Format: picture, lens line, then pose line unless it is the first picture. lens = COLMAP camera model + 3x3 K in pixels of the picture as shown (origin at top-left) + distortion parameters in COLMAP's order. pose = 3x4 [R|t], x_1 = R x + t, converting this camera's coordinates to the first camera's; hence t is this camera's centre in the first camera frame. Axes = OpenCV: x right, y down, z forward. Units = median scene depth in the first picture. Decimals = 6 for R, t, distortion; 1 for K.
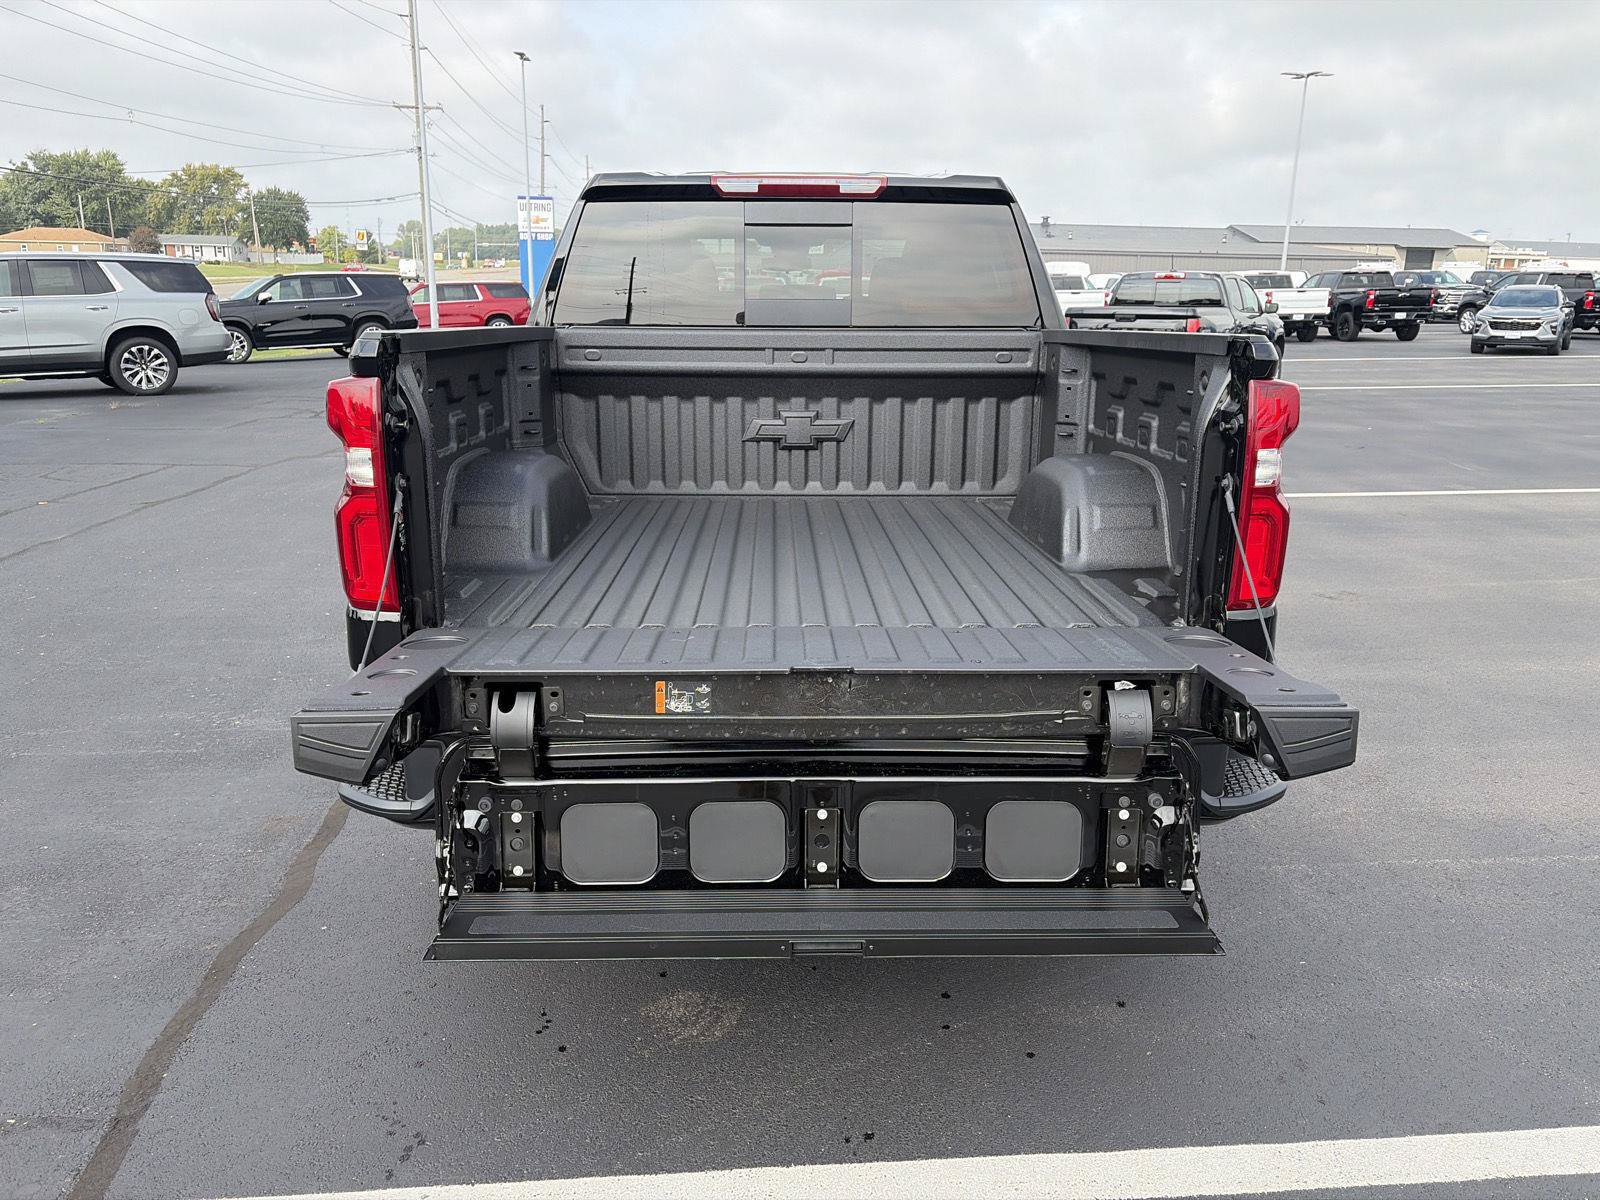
lens RADIAL K [[1208.6, 0, 803.7], [0, 1208.6, 590.1], [0, 0, 1]] dist [0.060665, -0.067248]
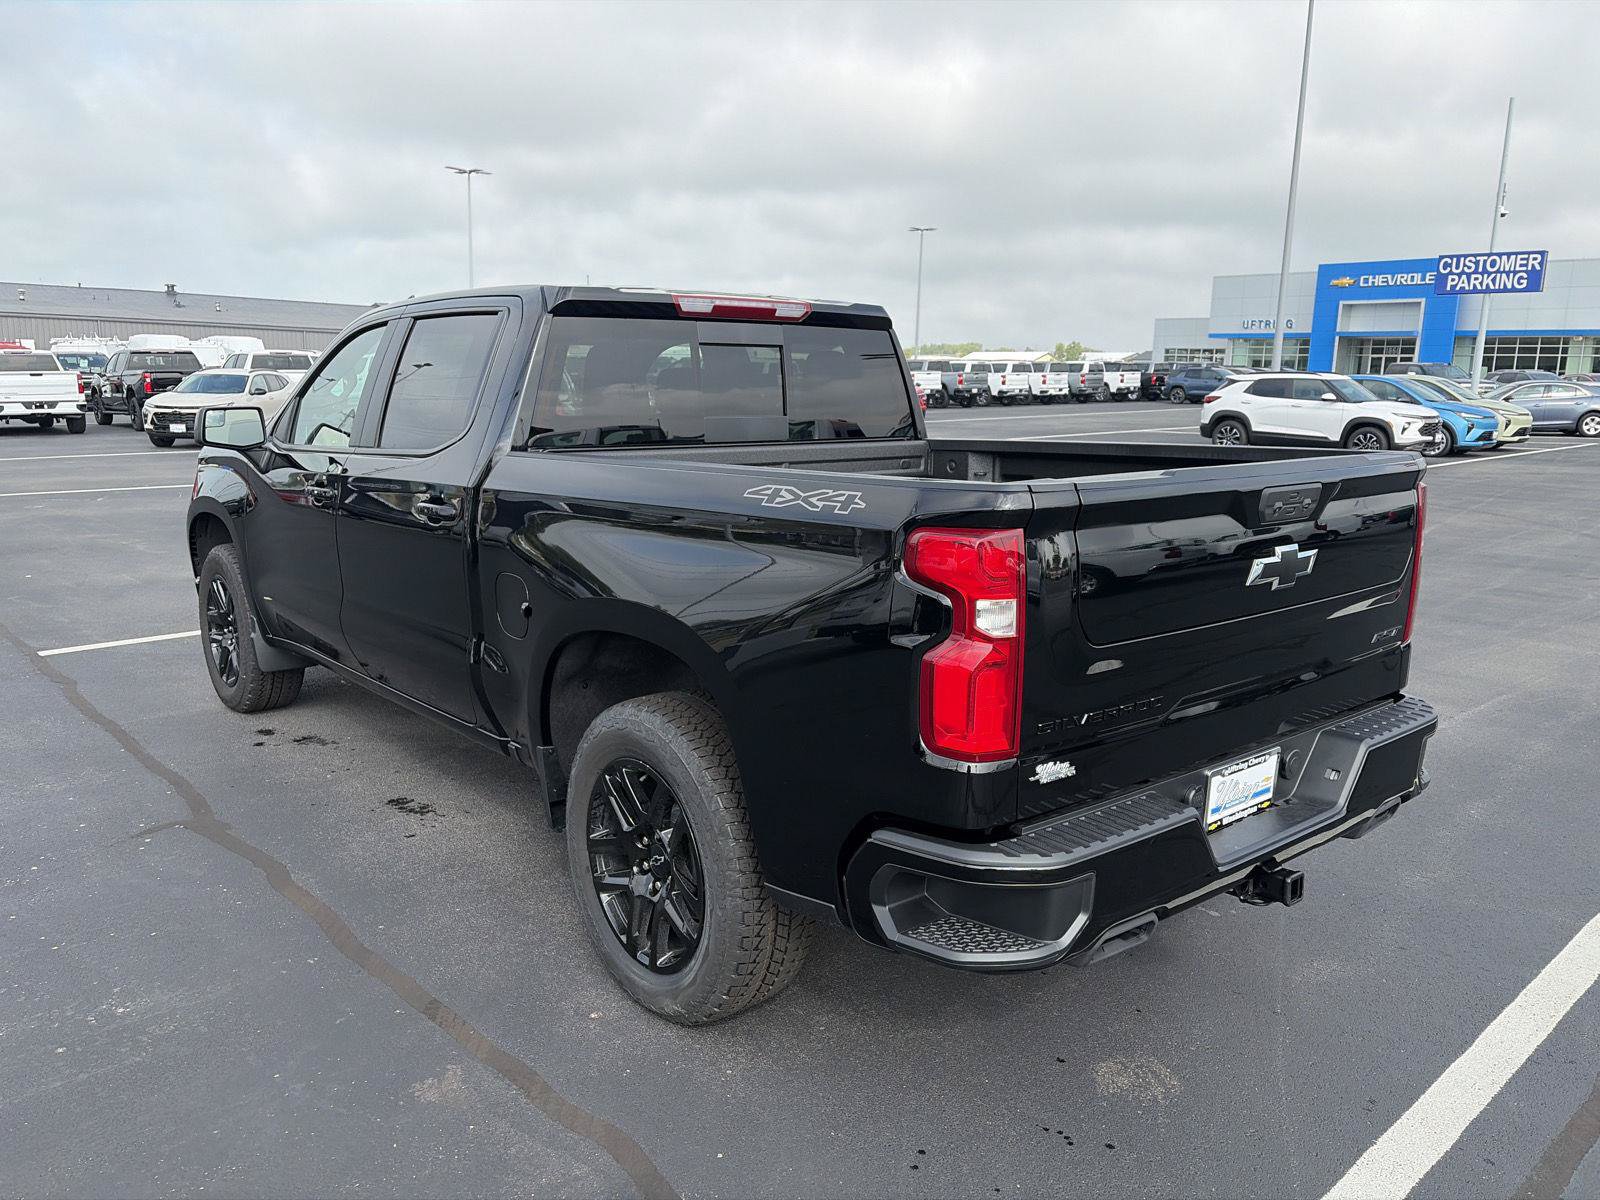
lens RADIAL K [[1208.6, 0, 798.1], [0, 1208.6, 602.3], [0, 0, 1]] dist [0.060665, -0.067248]
pose [[0.784210, -0.112962, 0.610126, -0.609404], [0.142842, 0.989745, -0.000353, -0.076404], [-0.603829, 0.087428, 0.792304, 0.174400]]
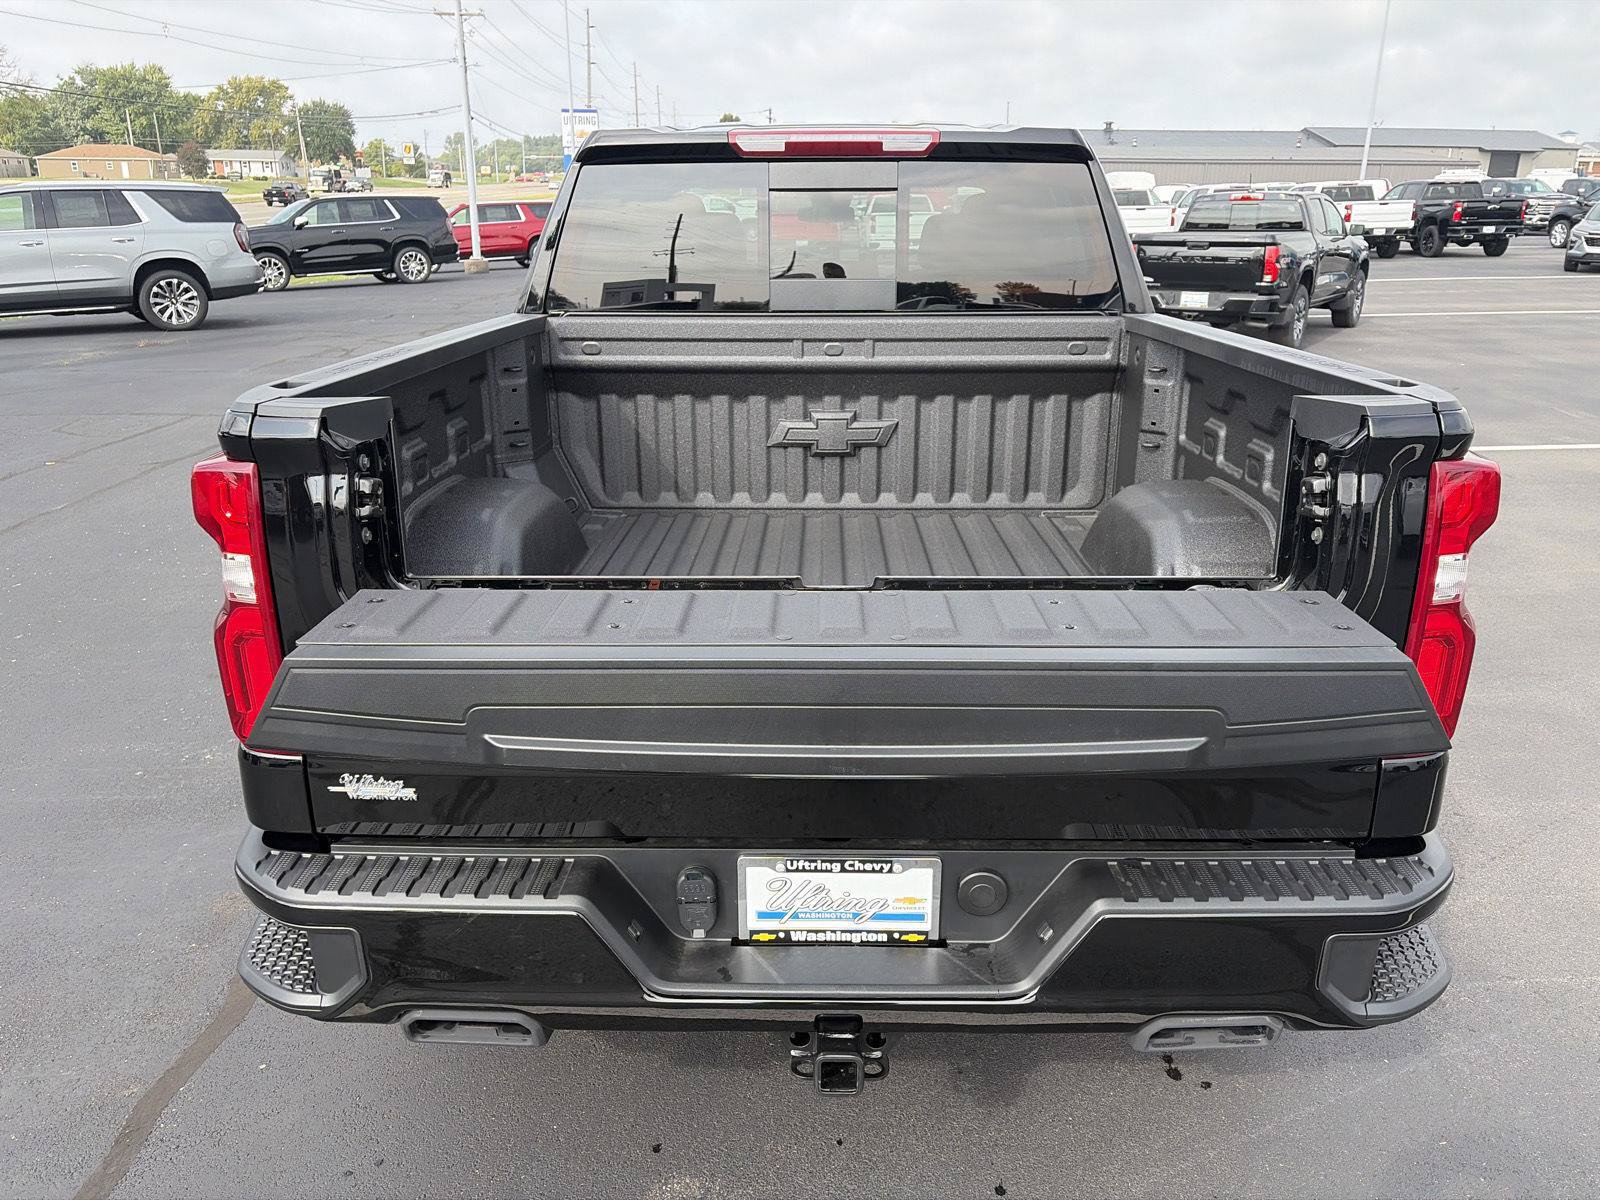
lens RADIAL K [[1208.6, 0, 807.0], [0, 1208.6, 597.1], [0, 0, 1]] dist [0.060665, -0.067248]
pose [[0.999206, 0.004575, -0.039571, 0.011921], [-0.001674, 0.997327, 0.073050, -0.080258], [0.039799, -0.072926, 0.996543, 0.139618]]
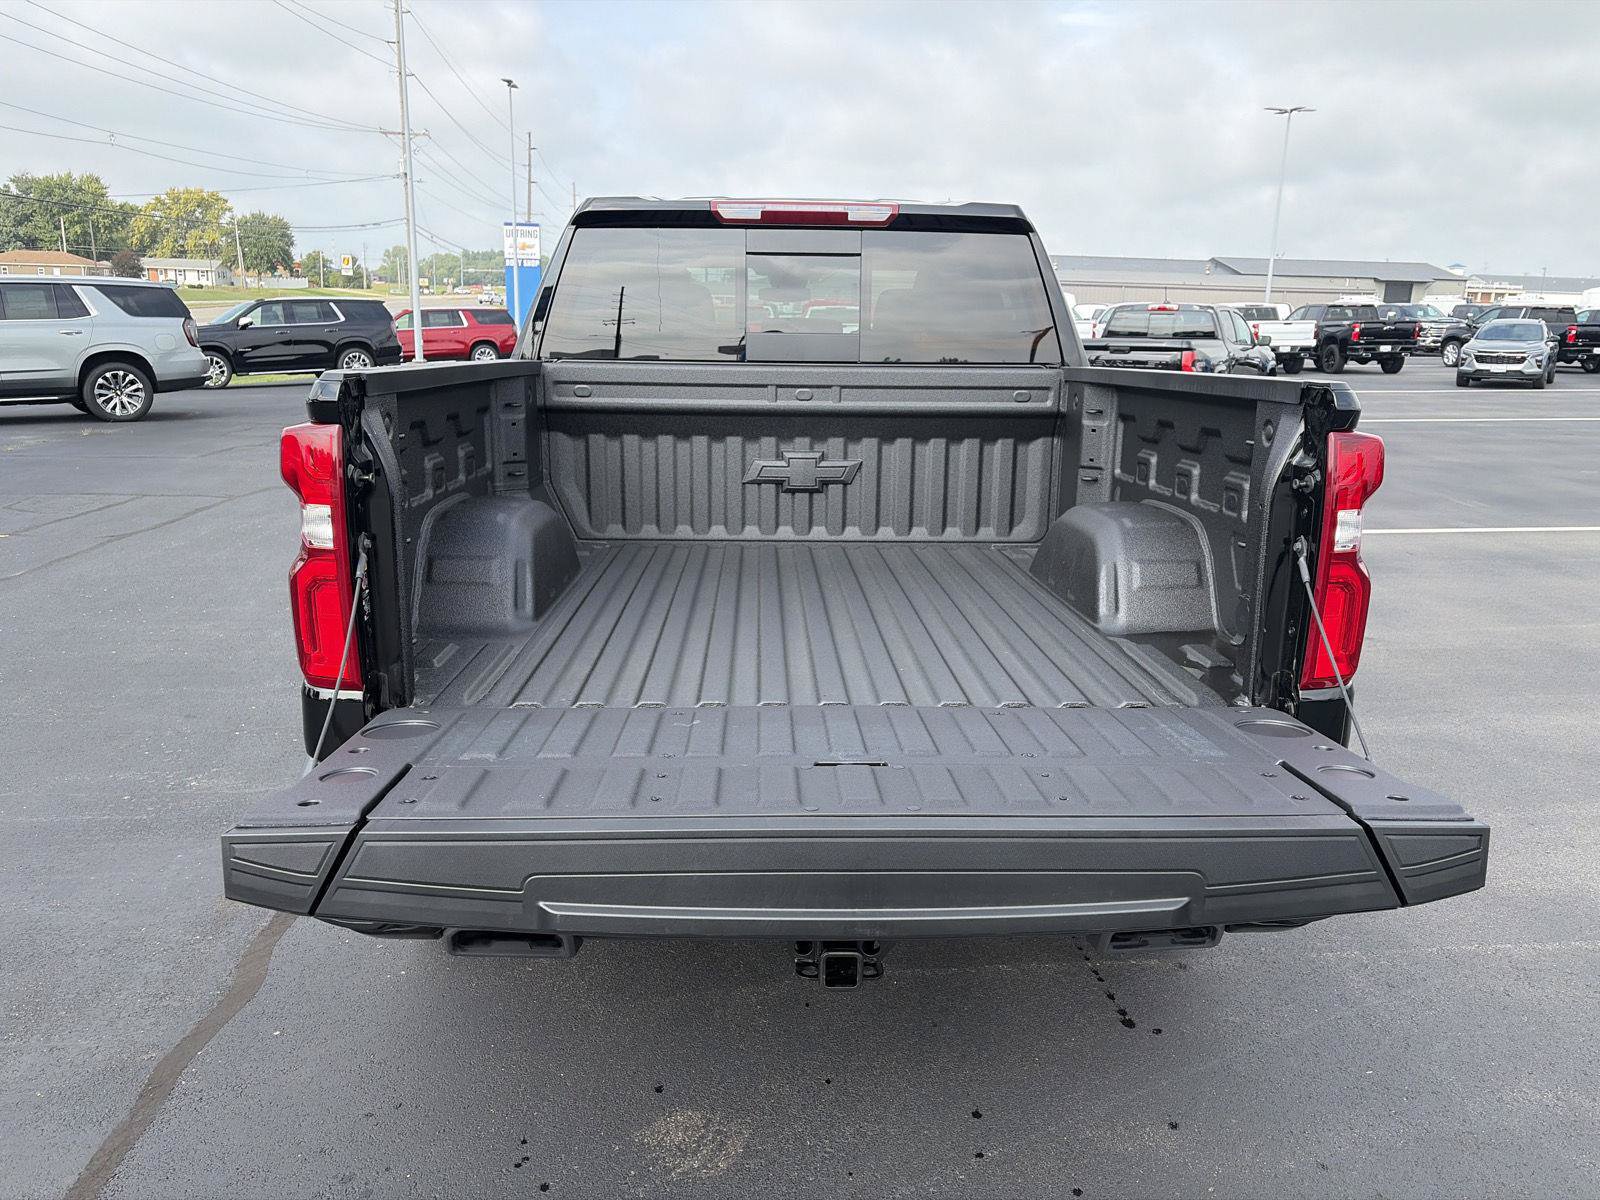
lens RADIAL K [[1208.6, 0, 808.6], [0, 1208.6, 591.9], [0, 0, 1]] dist [0.060665, -0.067248]
pose [[0.999855, 0.003447, 0.016676, -0.015007], [-0.003107, 0.999788, -0.020355, -0.020590], [-0.016743, 0.020301, 0.999654, 0.067717]]
